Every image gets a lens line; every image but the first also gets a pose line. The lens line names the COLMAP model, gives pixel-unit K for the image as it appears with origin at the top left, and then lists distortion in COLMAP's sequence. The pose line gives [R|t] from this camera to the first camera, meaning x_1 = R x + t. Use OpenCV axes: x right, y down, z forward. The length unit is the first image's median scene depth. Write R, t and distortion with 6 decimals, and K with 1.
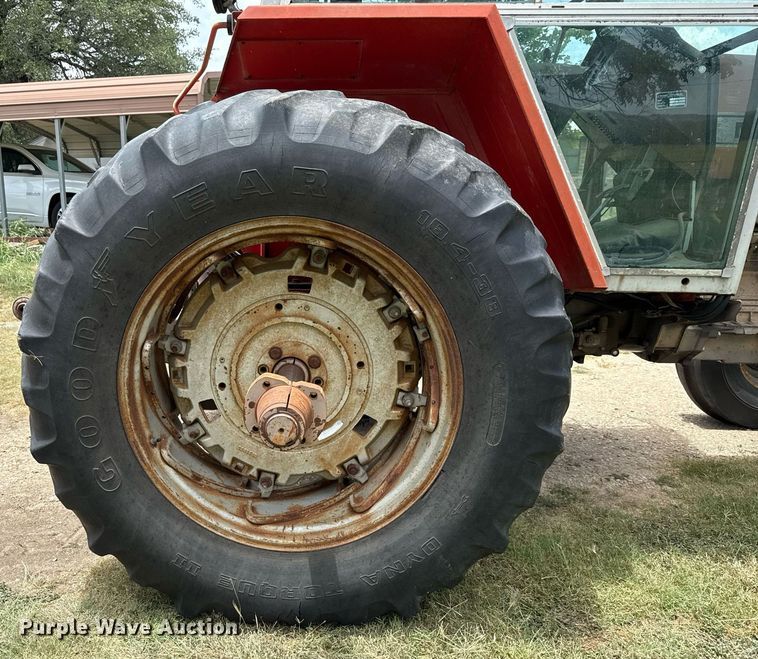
lens RADIAL K [[656.1, 0, 284.2], [0, 656.1, 364.8], [0, 0, 1]] dist [0.106071, -0.041803]
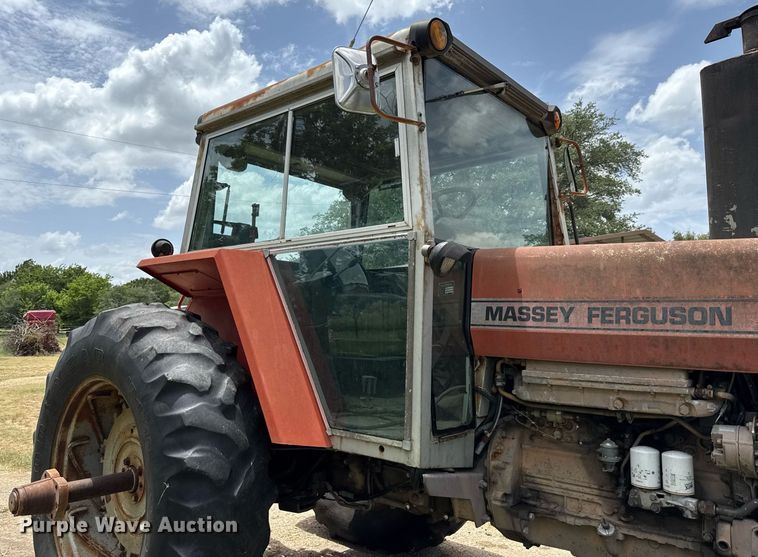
lens RADIAL K [[568.1, 0, 358.8], [0, 568.1, 264.5], [0, 0, 1]] dist [0.021620, -0.034976]
pose [[0.781645, -0.073767, -0.619347, 1.295169], [-0.151095, 0.941011, -0.302768, -0.132104], [0.605146, 0.330237, 0.724390, 0.214088]]
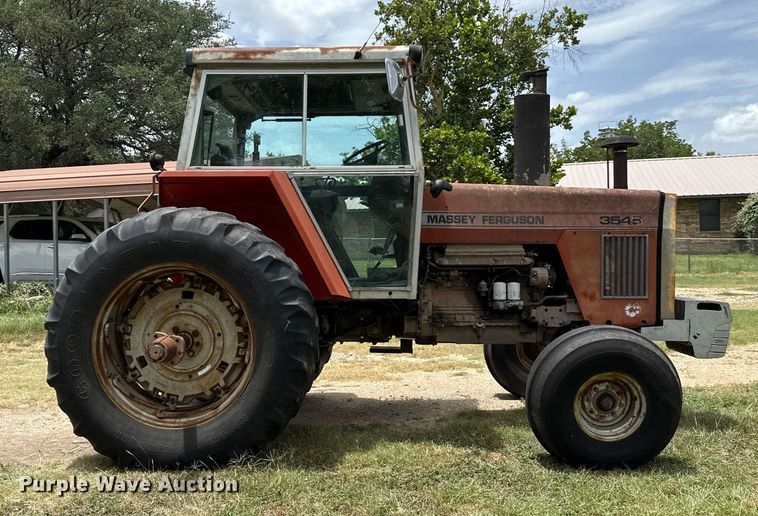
lens RADIAL K [[703.4, 0, 366.2], [0, 703.4, 265.9], [0, 0, 1]] dist [0.075175, -0.008799]
pose [[0.999665, -0.018612, 0.017990, 0.537239], [0.022267, 0.972706, -0.230972, 0.306643], [-0.013200, 0.231295, 0.972794, -1.149958]]
